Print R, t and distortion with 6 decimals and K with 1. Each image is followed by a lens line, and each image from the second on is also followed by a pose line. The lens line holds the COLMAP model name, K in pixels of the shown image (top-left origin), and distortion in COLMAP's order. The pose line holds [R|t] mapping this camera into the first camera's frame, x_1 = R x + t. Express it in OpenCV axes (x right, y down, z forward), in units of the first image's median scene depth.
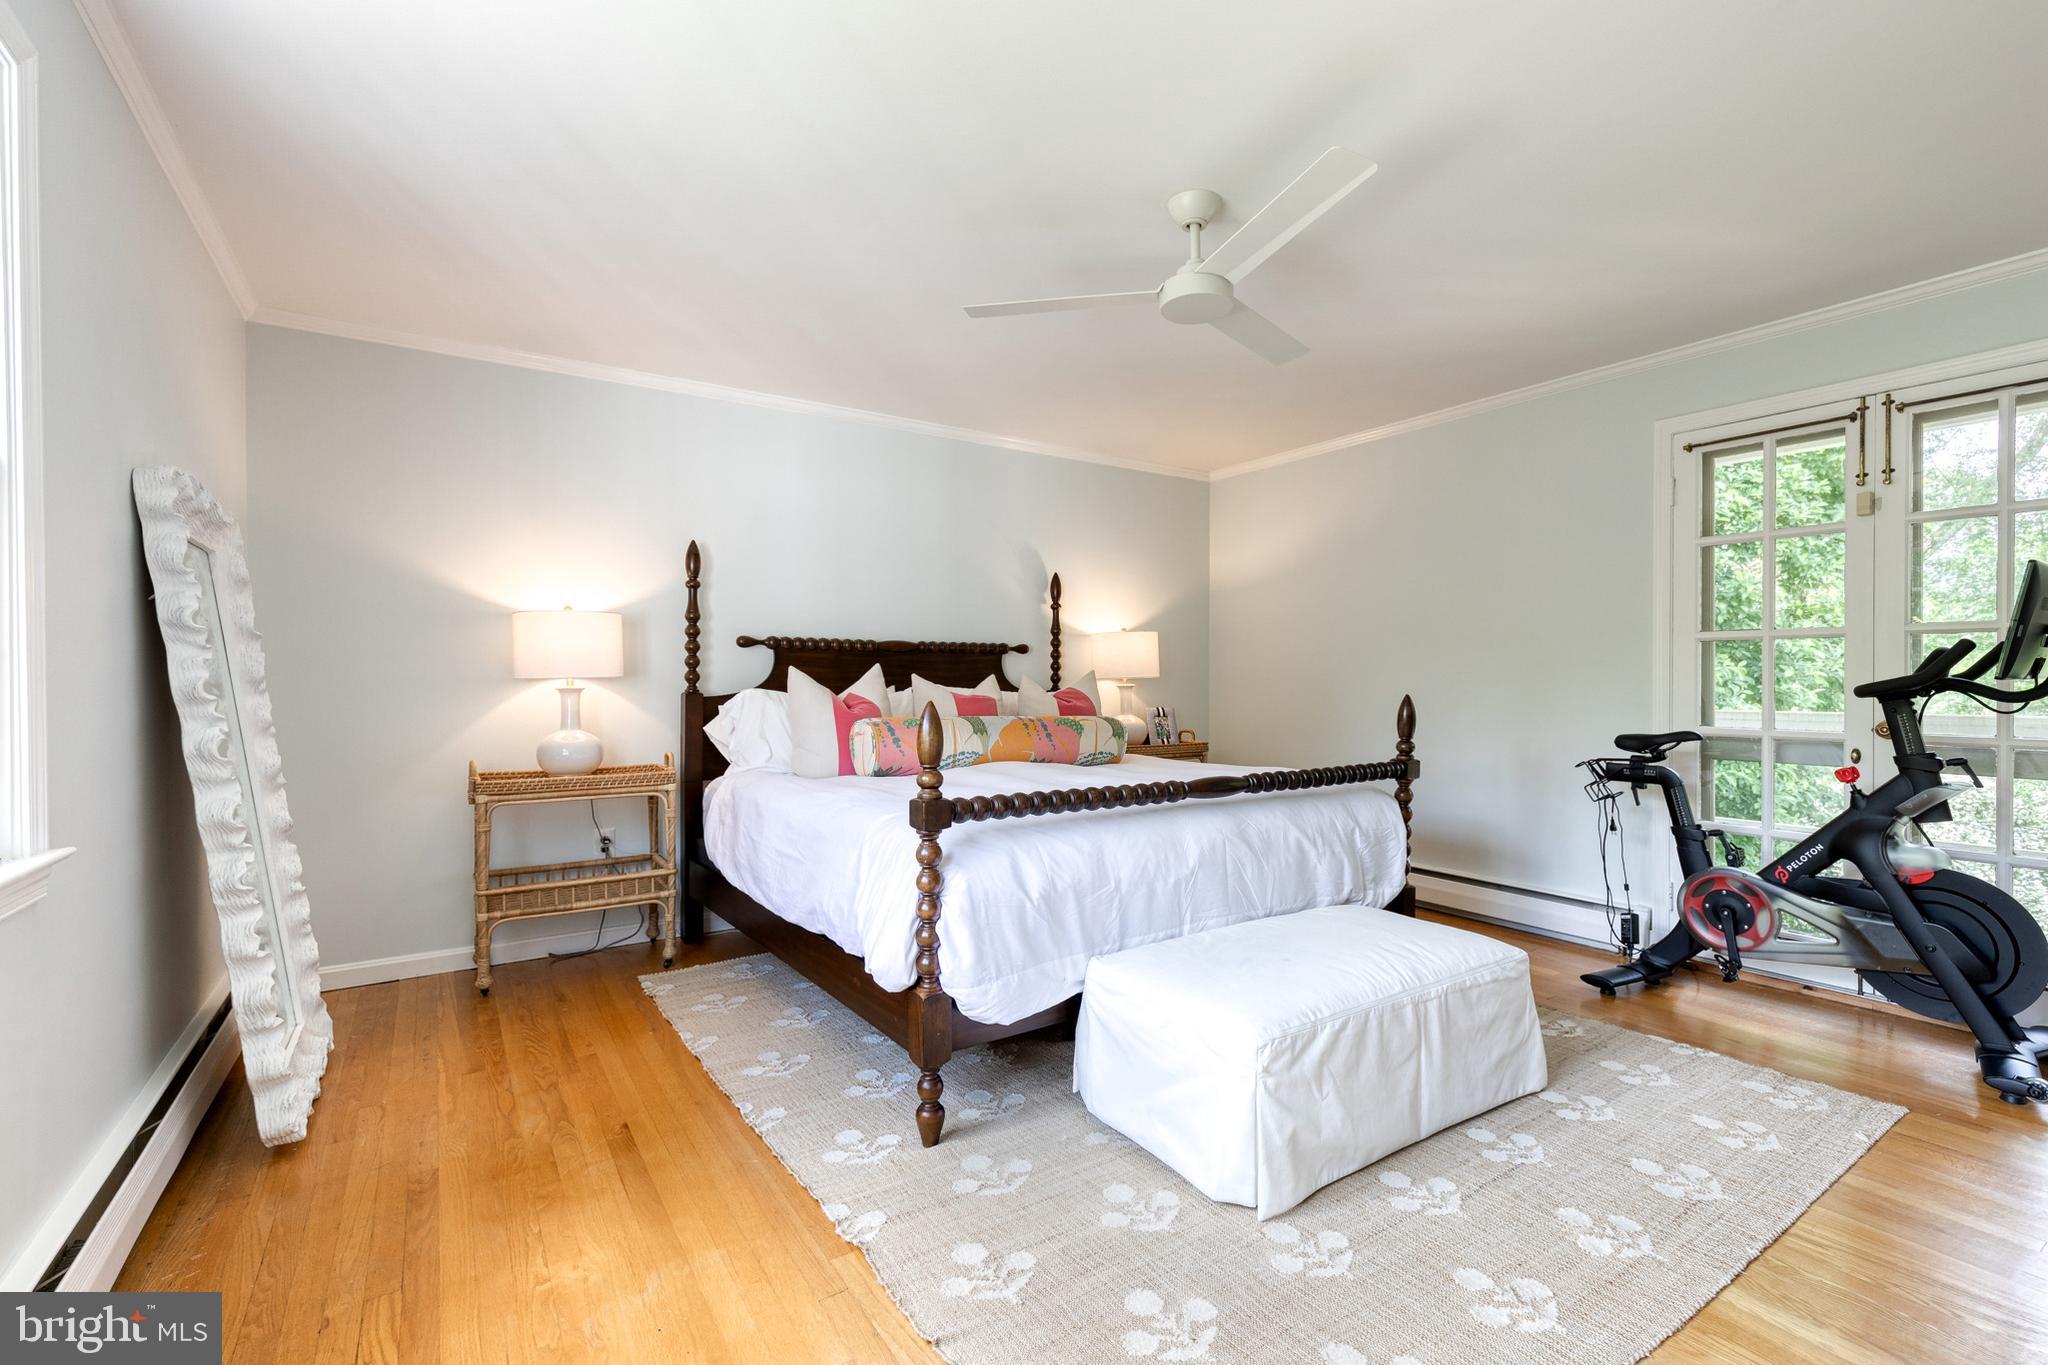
lens RADIAL K [[918.9, 0, 1067.7], [0, 918.9, 688.7], [0, 0, 1]] dist [0.018092, -0.003319]
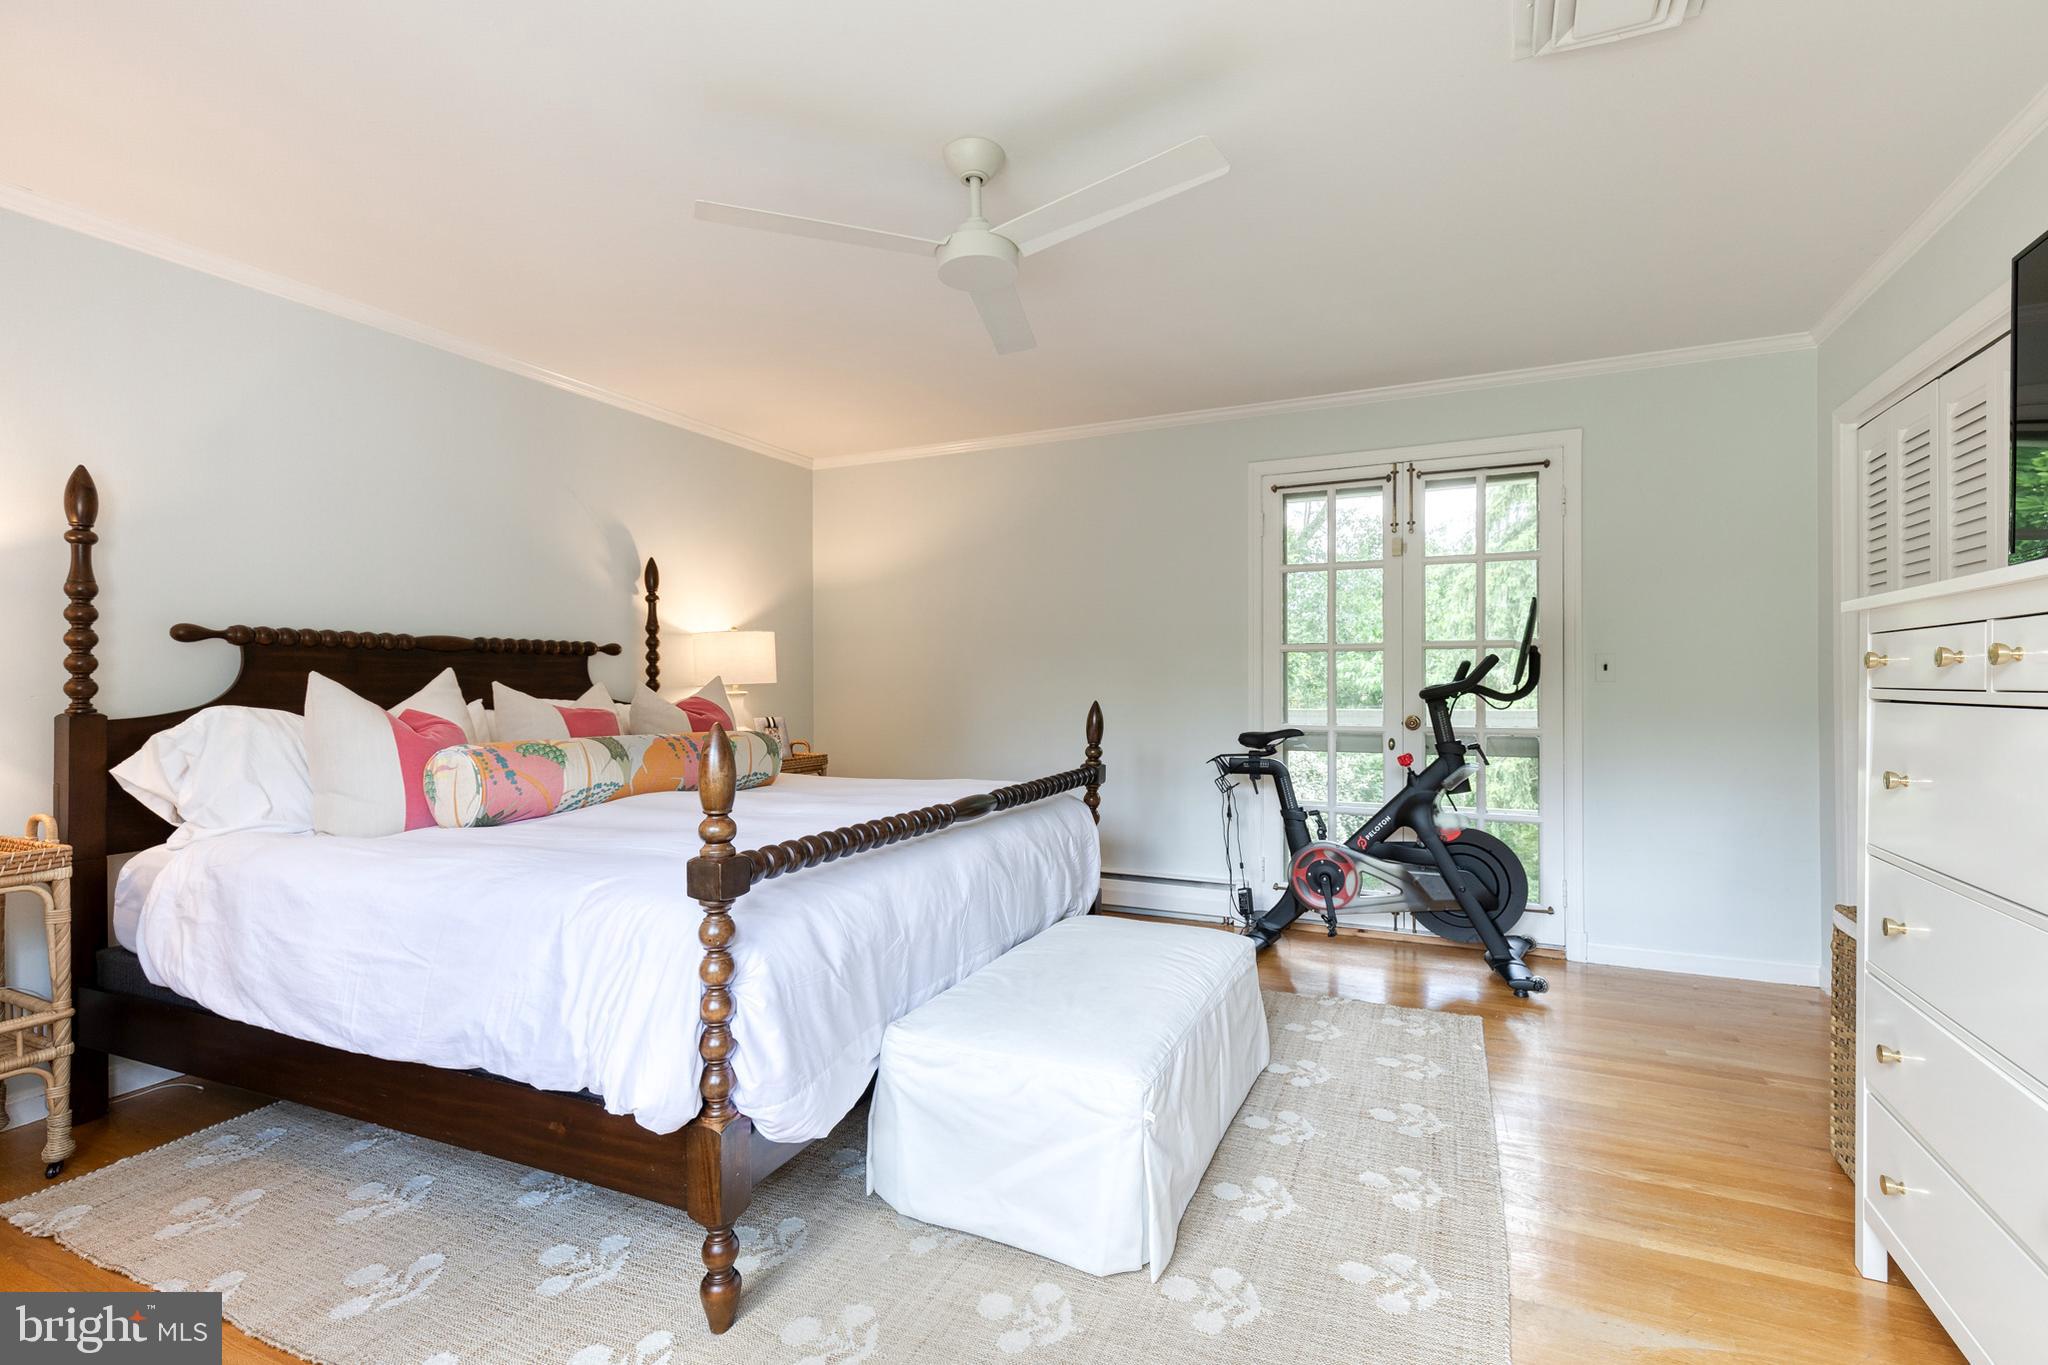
lens RADIAL K [[918.9, 0, 1027.7], [0, 918.9, 688.3], [0, 0, 1]] dist [0.018092, -0.003319]
pose [[0.855154, -0.008079, 0.518312, -0.239699], [0.008824, 0.999961, 0.001029, -0.010220], [-0.518300, 0.003693, 0.855191, 0.180585]]
